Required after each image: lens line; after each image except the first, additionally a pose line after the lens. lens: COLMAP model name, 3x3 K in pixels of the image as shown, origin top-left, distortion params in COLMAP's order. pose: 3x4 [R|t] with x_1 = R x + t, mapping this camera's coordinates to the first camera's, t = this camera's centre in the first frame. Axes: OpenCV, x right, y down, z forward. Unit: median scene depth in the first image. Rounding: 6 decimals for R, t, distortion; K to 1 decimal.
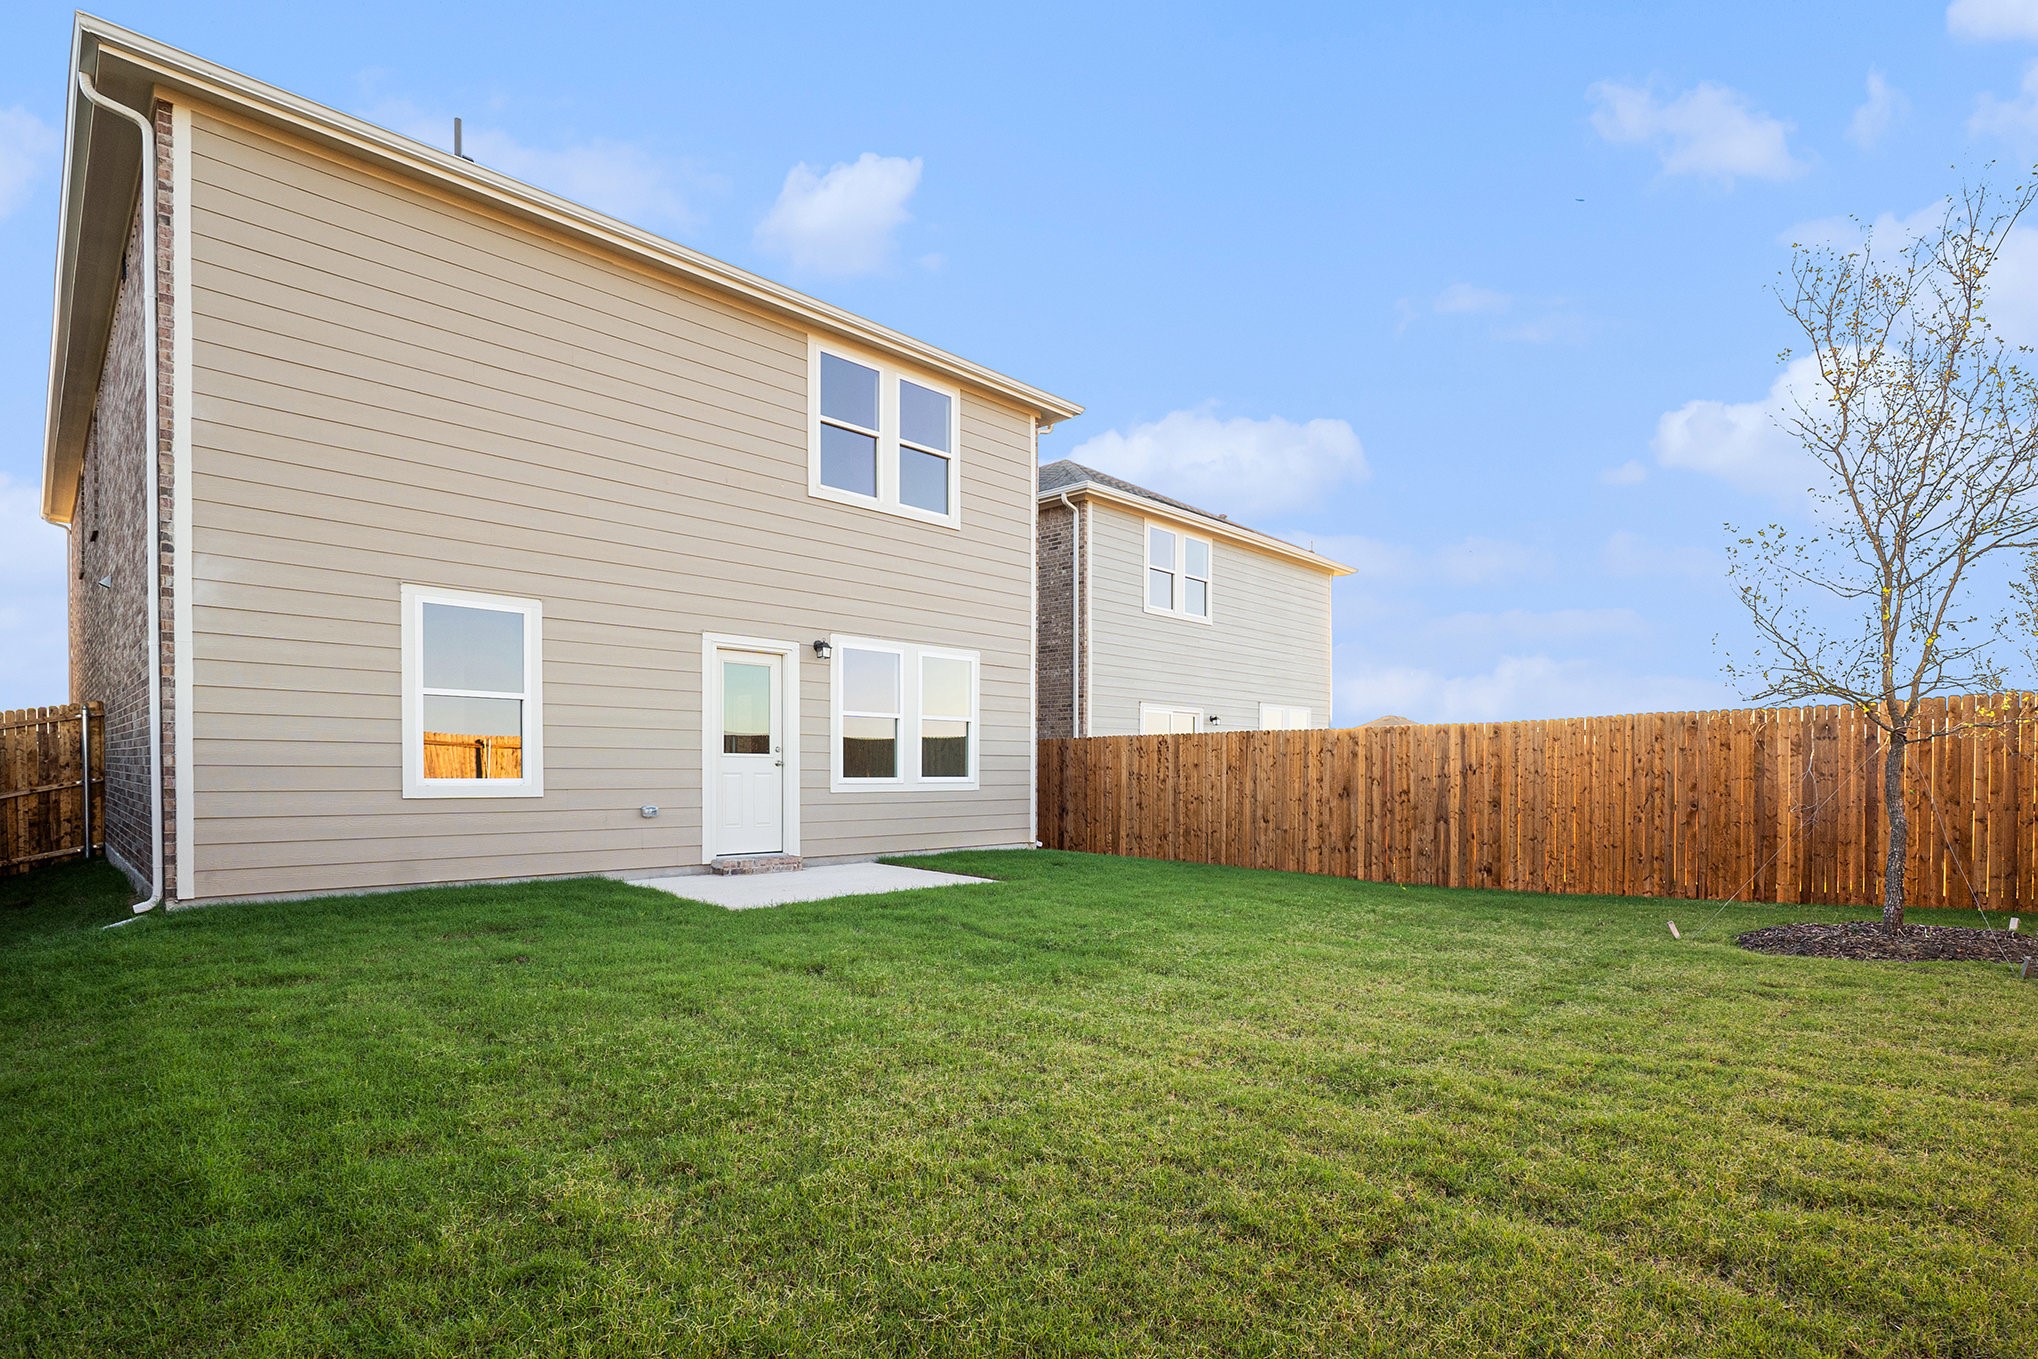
lens RADIAL K [[1000.7, 0, 1066.6], [0, 1000.7, 805.1], [0, 0, 1]] dist [-0.028989, 0.005515]
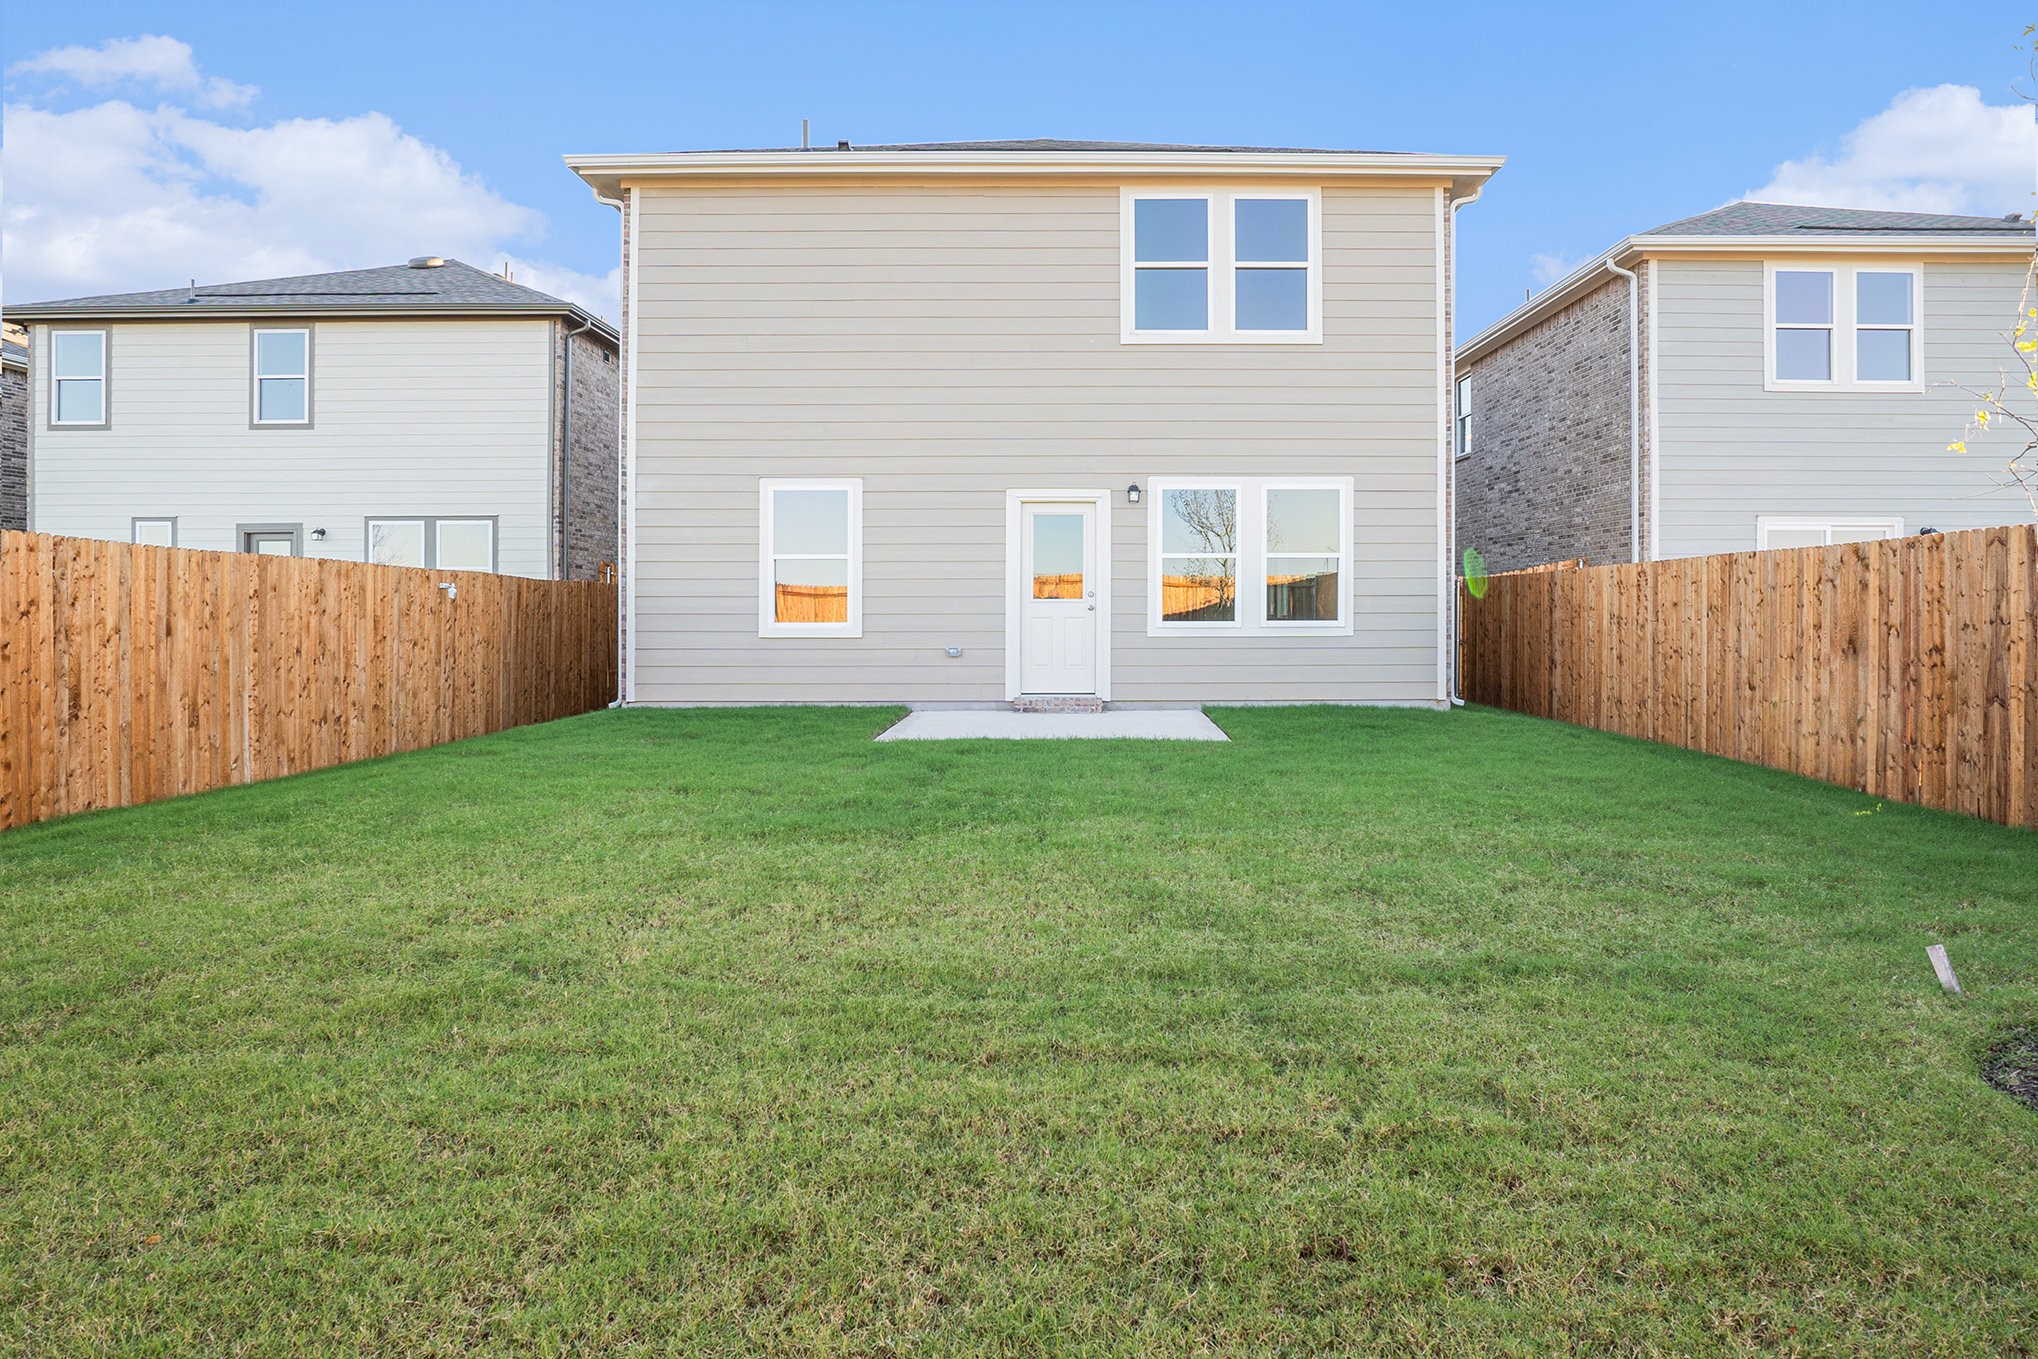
lens RADIAL K [[1000.7, 0, 1051.9], [0, 1000.7, 617.6], [0, 0, 1]] dist [-0.028989, 0.005515]
pose [[0.693223, -0.000358, -0.720723, 0.387844], [-0.018917, 0.999646, -0.018691, -0.010652], [0.720475, 0.026591, 0.692971, 0.230222]]
